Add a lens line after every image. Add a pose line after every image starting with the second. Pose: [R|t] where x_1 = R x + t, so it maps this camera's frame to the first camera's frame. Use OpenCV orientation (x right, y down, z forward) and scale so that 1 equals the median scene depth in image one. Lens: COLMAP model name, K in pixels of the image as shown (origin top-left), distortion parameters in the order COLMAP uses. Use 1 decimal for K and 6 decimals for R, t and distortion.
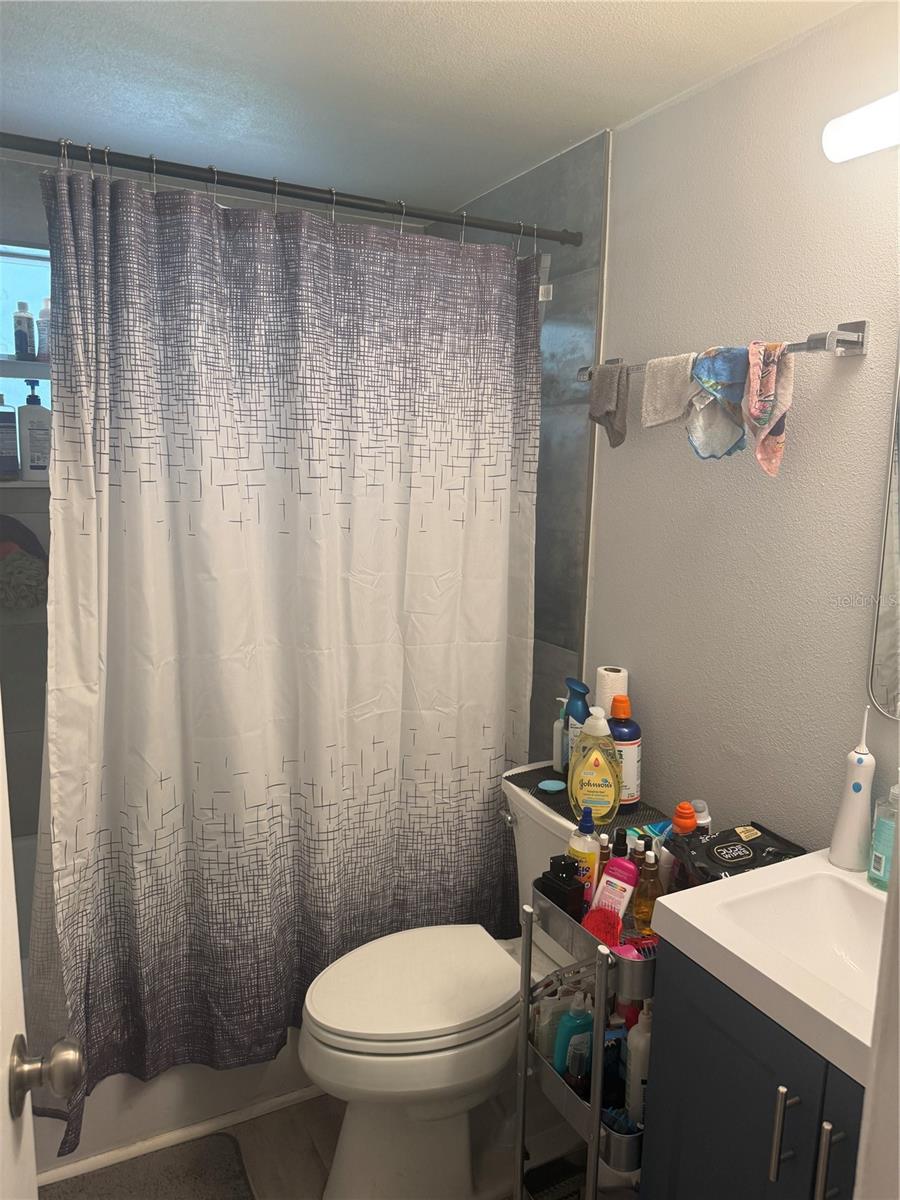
lens RADIAL K [[843.9, 0, 450.0], [0, 843.9, 600.0], [0, 0, 1]] dist [0.132522, -0.230115]
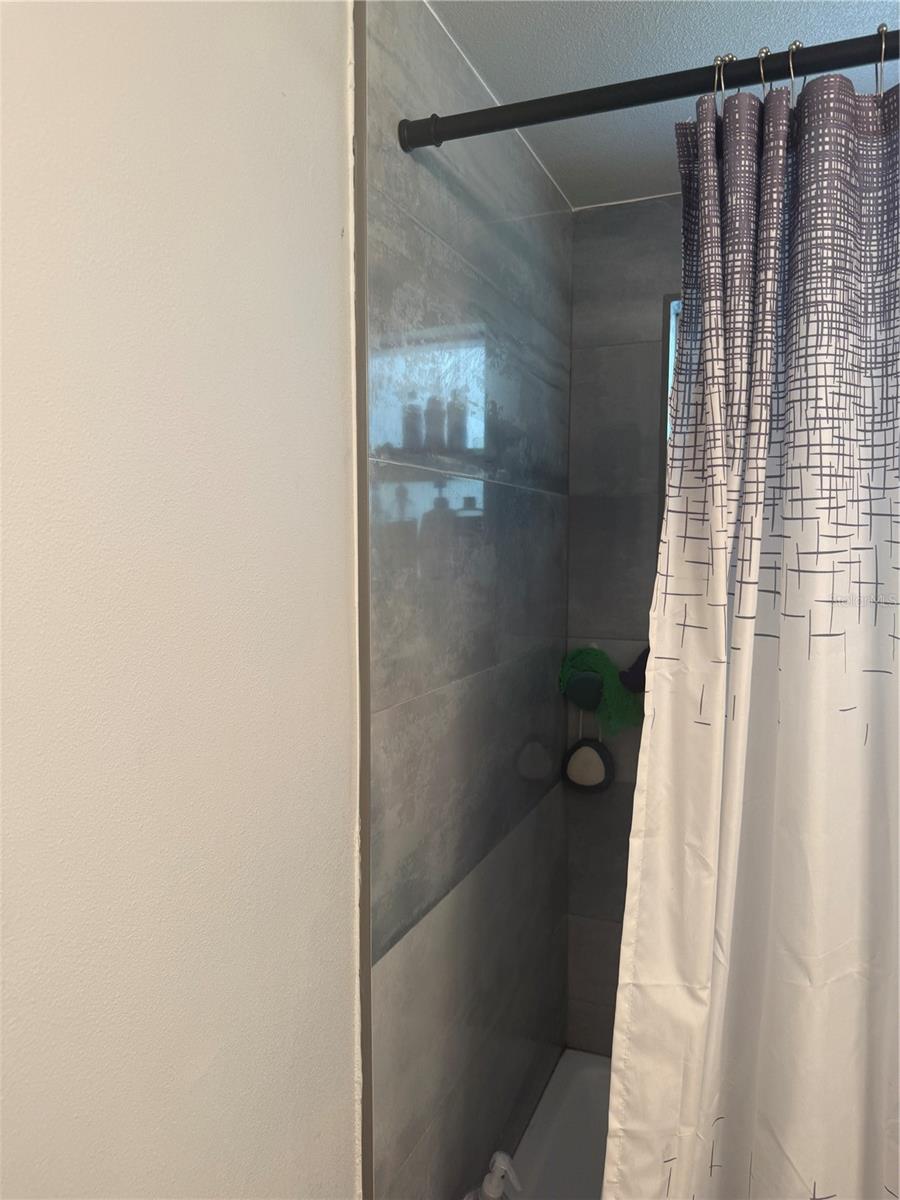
lens RADIAL K [[861.7, 0, 450.0], [0, 861.7, 600.0], [0, 0, 1]] dist [-0.006657, -0.003840]
pose [[0.633455, 0.031805, -0.773126, -0.096760], [-0.119525, 0.991185, -0.057155, -0.106173], [0.764493, 0.128613, 0.631672, 0.510220]]
